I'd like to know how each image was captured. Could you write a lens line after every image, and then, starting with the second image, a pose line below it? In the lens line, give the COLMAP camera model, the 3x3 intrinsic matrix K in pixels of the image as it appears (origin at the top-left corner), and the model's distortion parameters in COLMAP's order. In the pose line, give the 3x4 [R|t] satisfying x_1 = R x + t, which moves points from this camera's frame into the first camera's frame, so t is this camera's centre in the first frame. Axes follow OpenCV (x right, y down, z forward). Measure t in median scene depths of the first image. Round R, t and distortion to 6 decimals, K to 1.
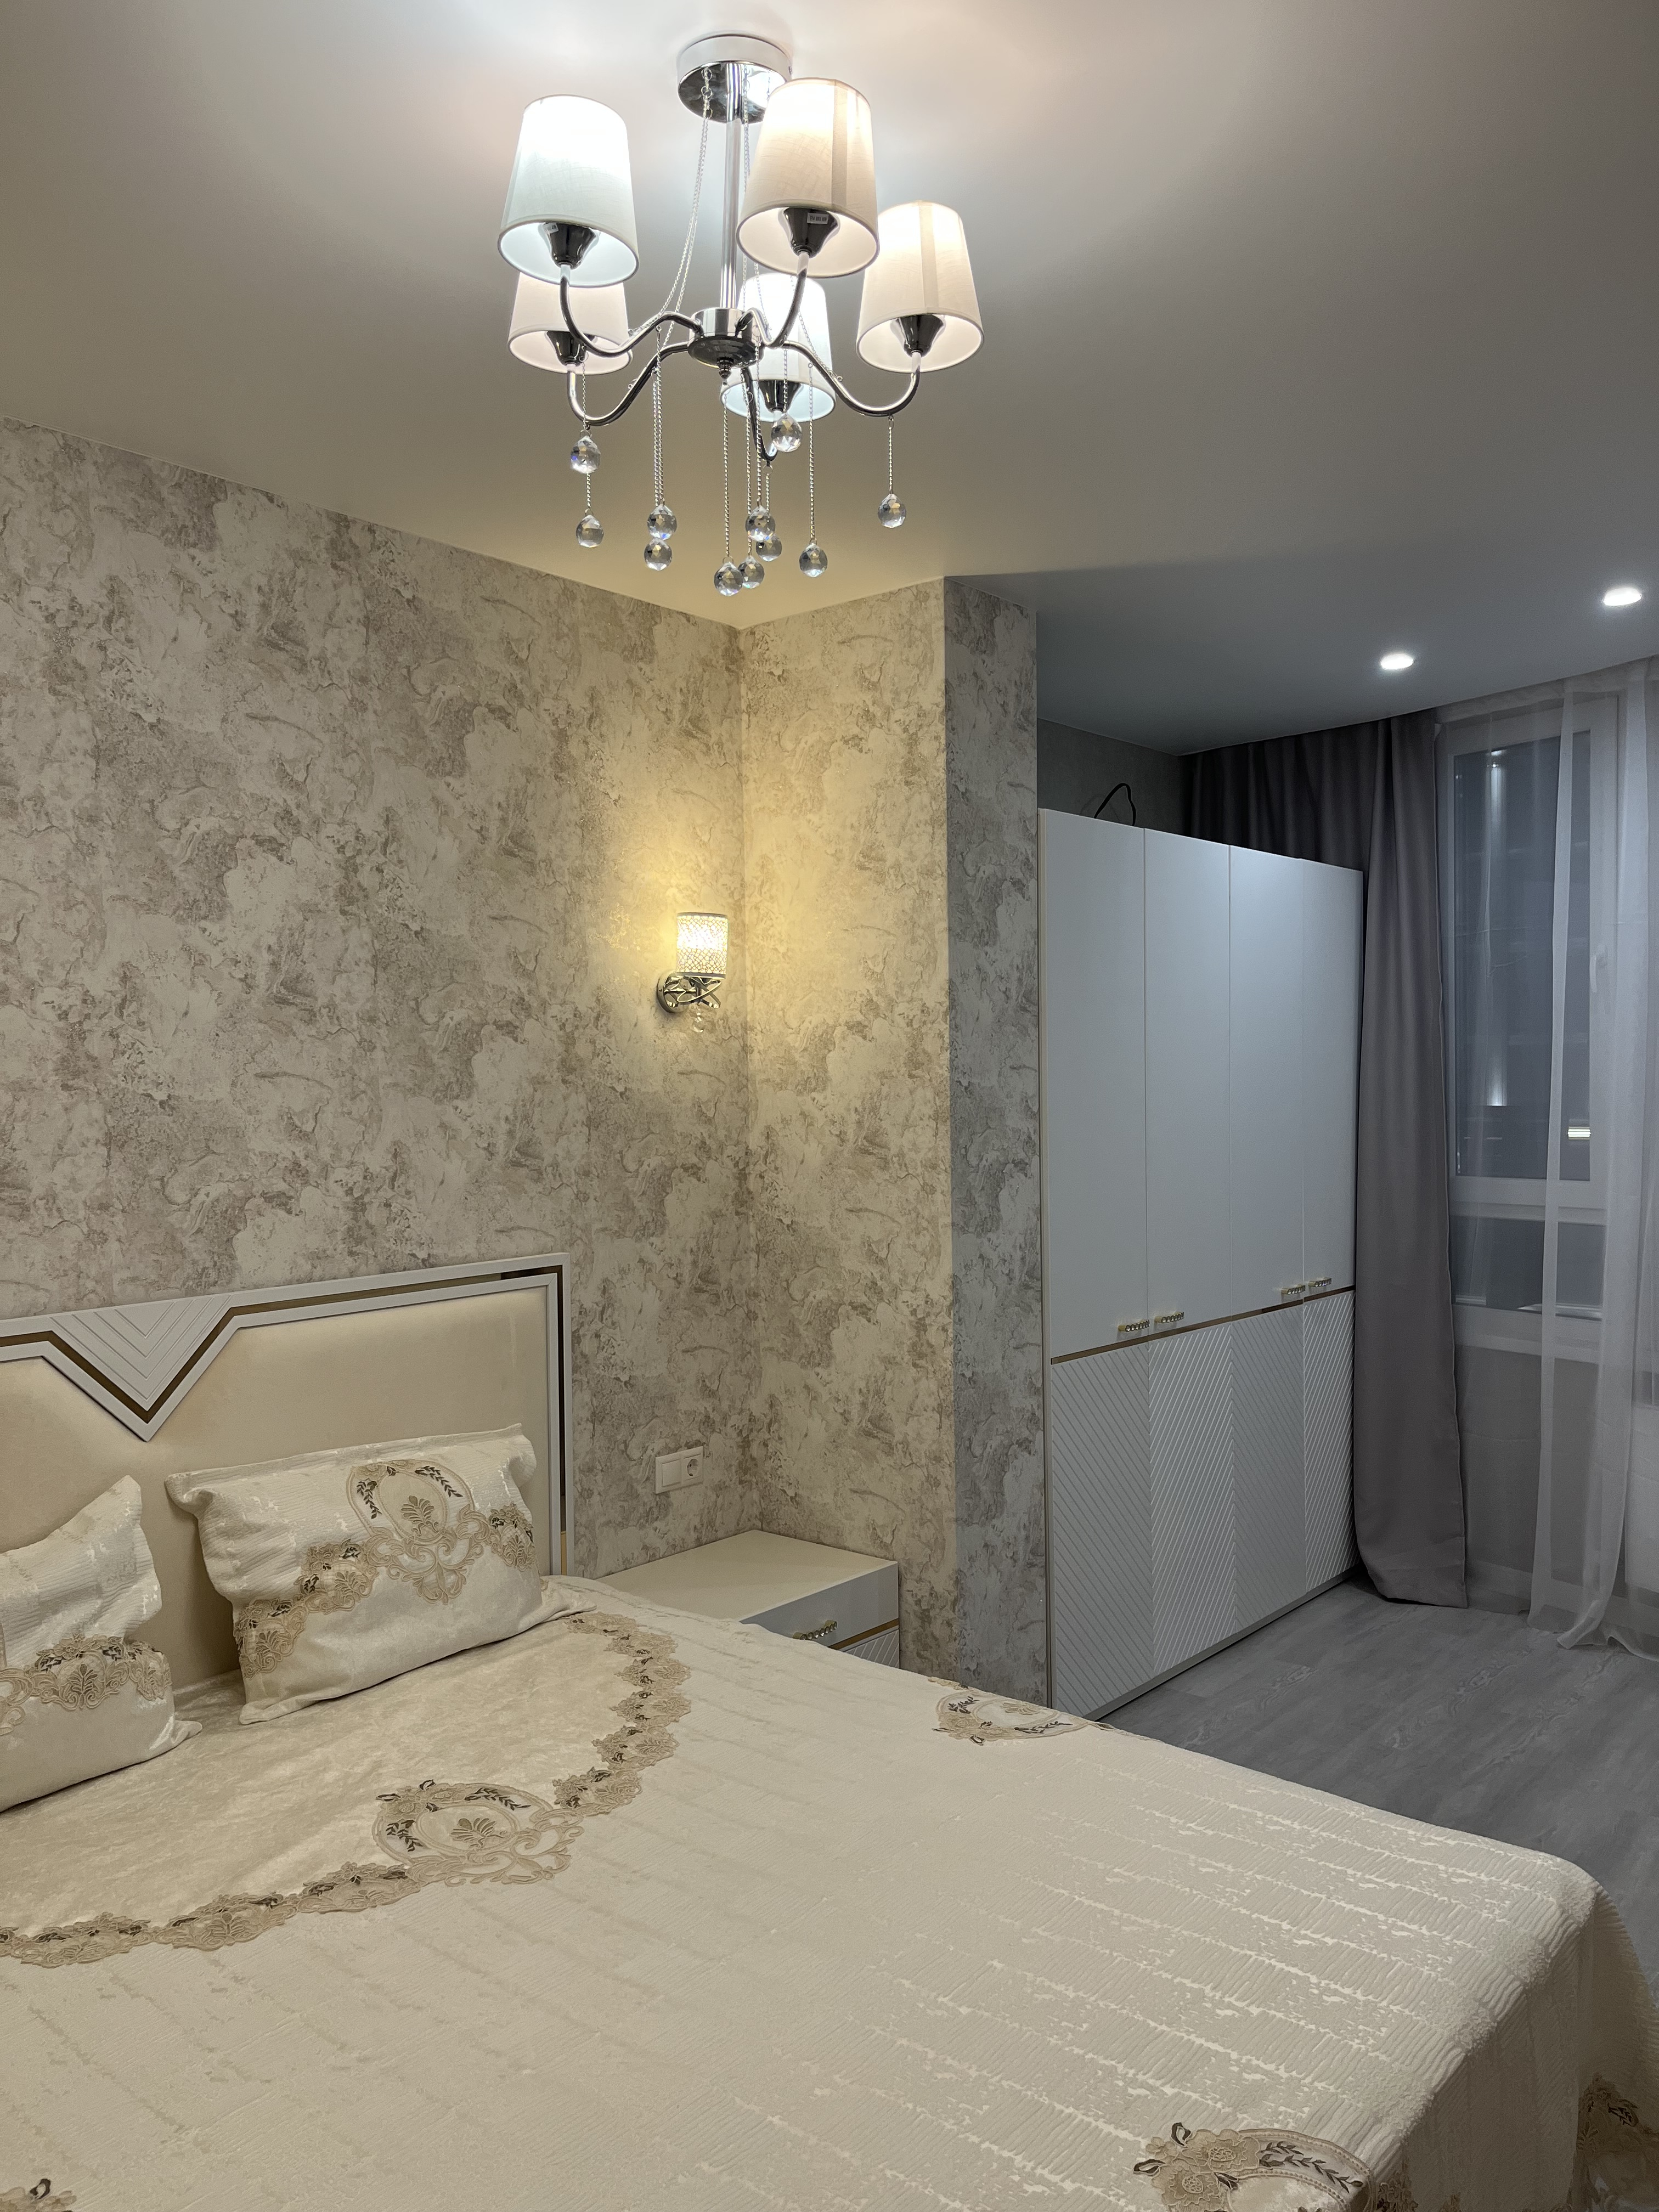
lens RADIAL K [[1677.2, 0, 793.6], [0, 1677.2, 1112.2], [0, 0, 1]] dist [0.057597, -0.078756]
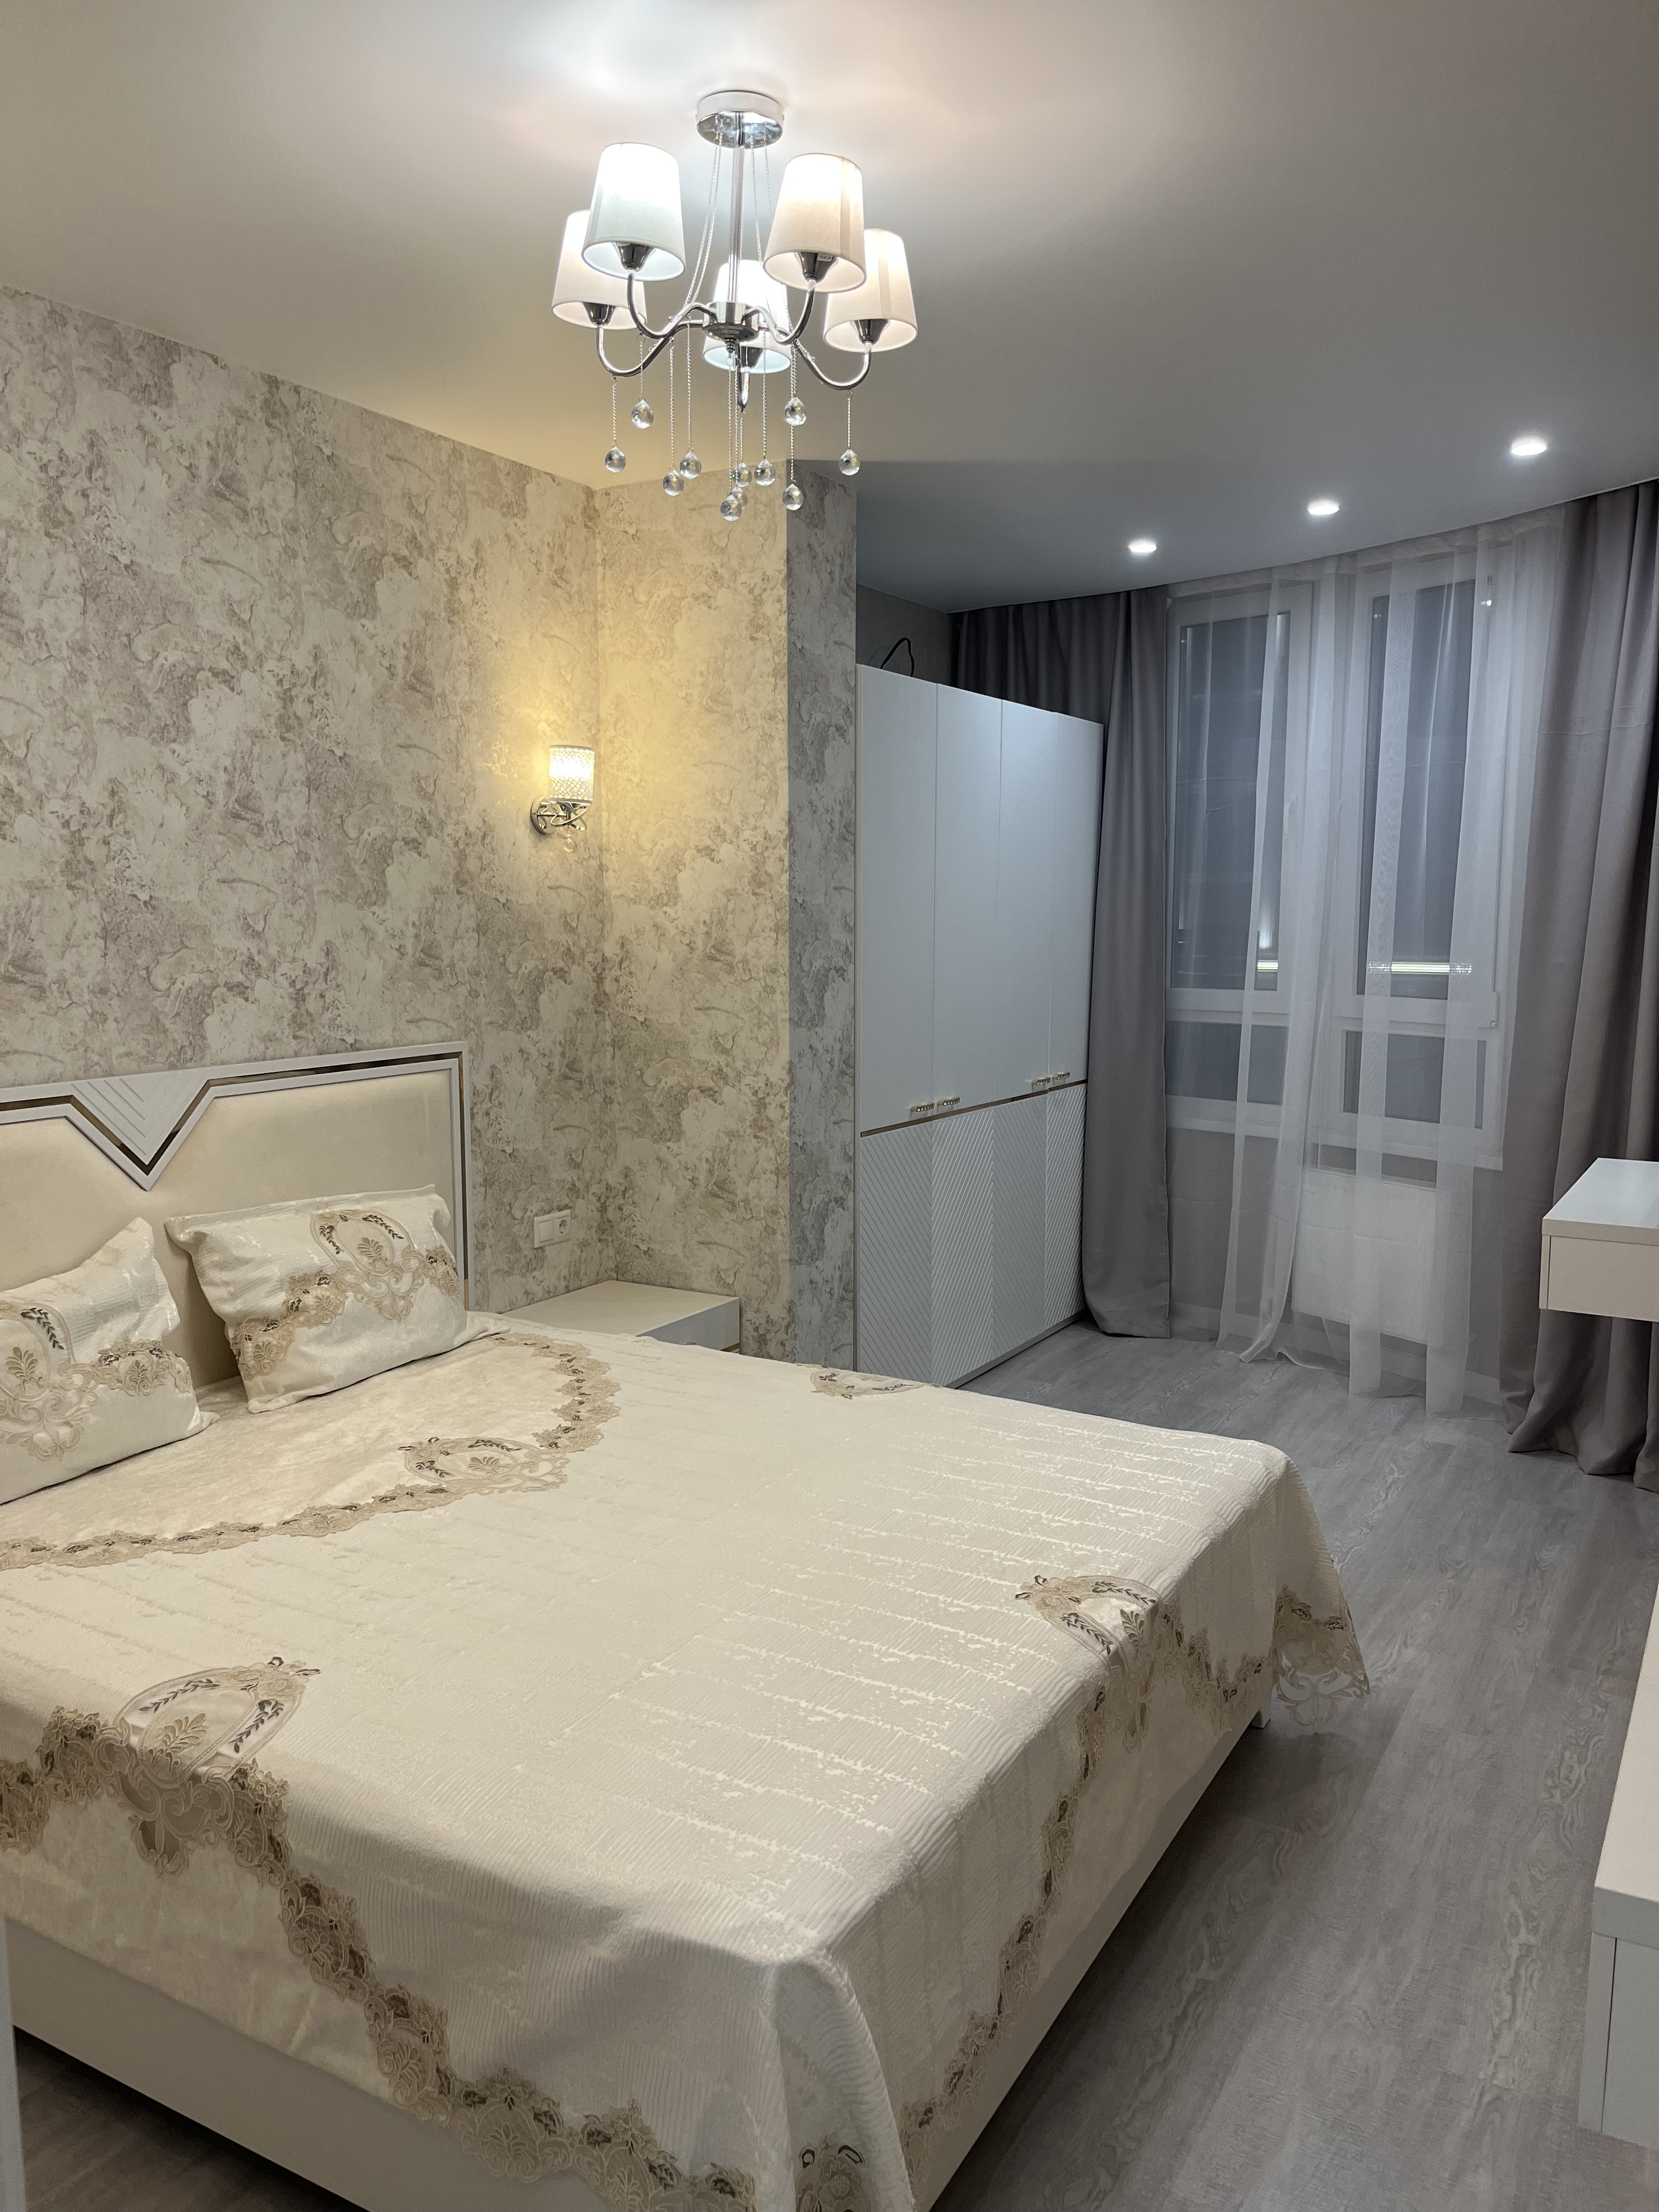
lens RADIAL K [[1677.2, 0, 808.2], [0, 1677.2, 1101.2], [0, 0, 1]] dist [0.057597, -0.078756]
pose [[0.983354, -0.006789, 0.181573, -0.122215], [-0.010358, 0.995582, 0.093323, 0.015170], [-0.181404, -0.093650, 0.978939, -0.200438]]
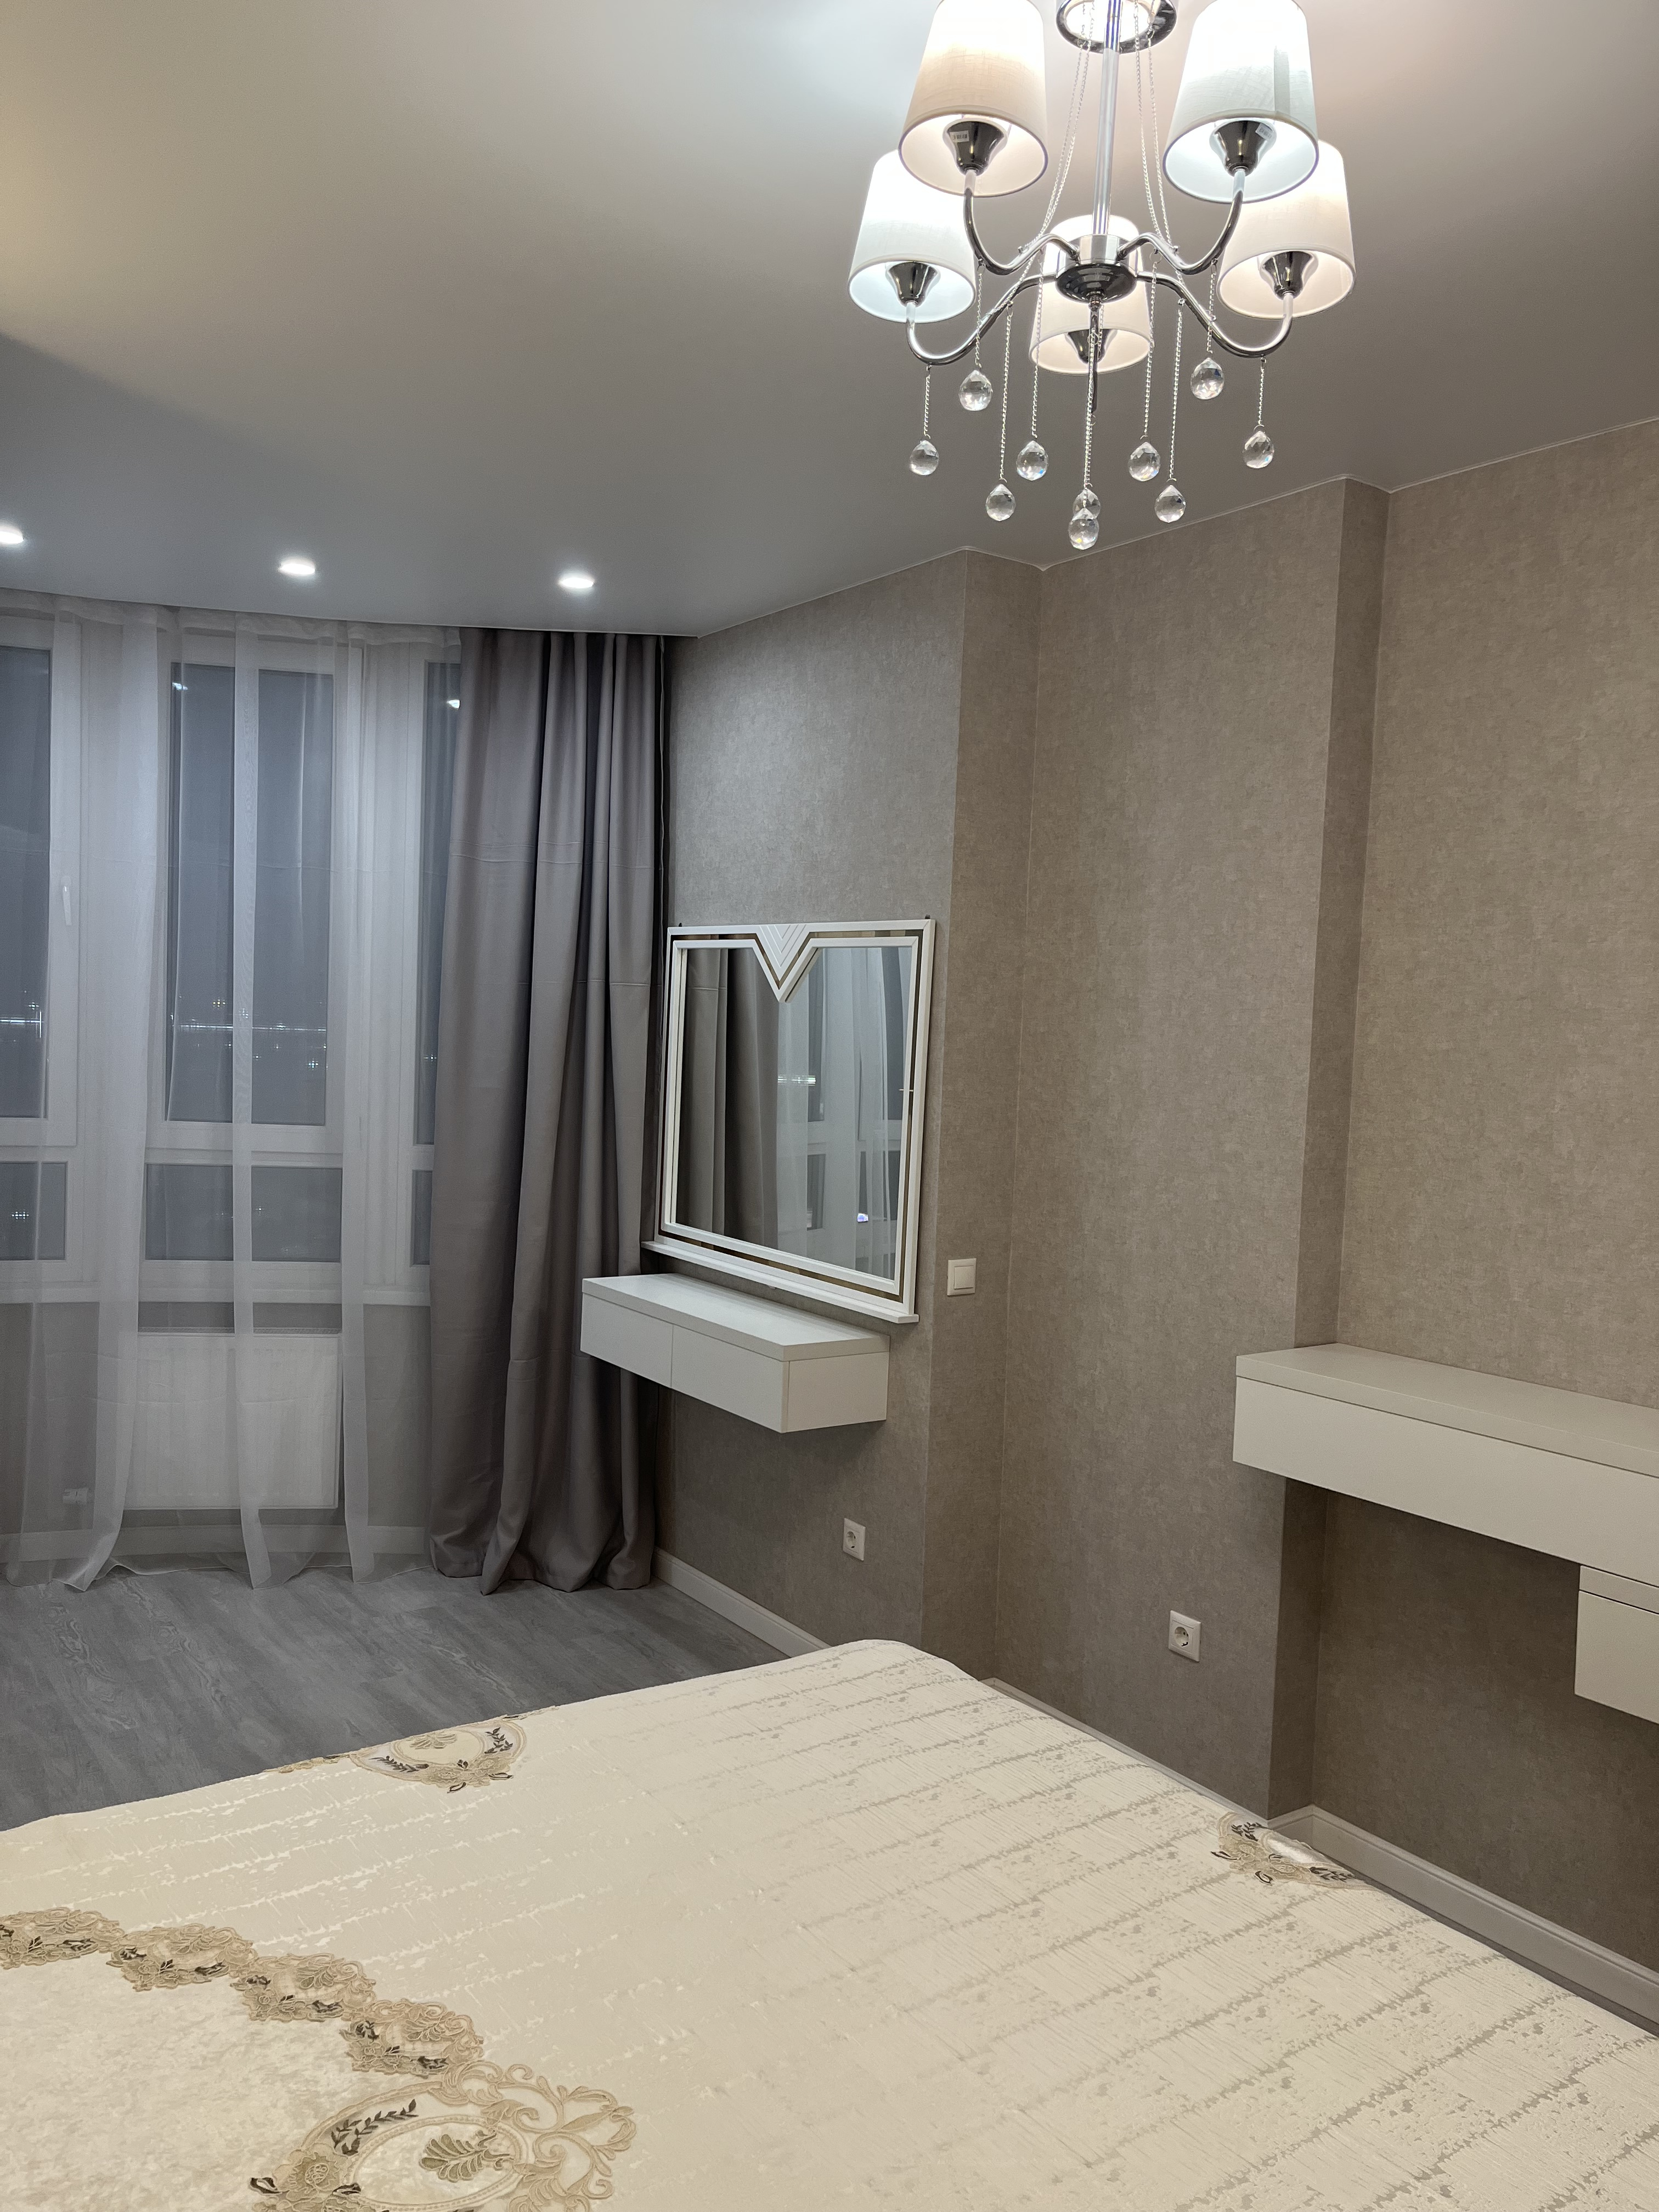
lens RADIAL K [[1677.2, 0, 823.7], [0, 1677.2, 1099.0], [0, 0, 1]] dist [0.057597, -0.078756]
pose [[0.237602, -0.020015, 0.971156, -0.545364], [-0.023254, 0.999384, 0.026286, -0.008461], [-0.971084, -0.028829, 0.236990, 0.491279]]
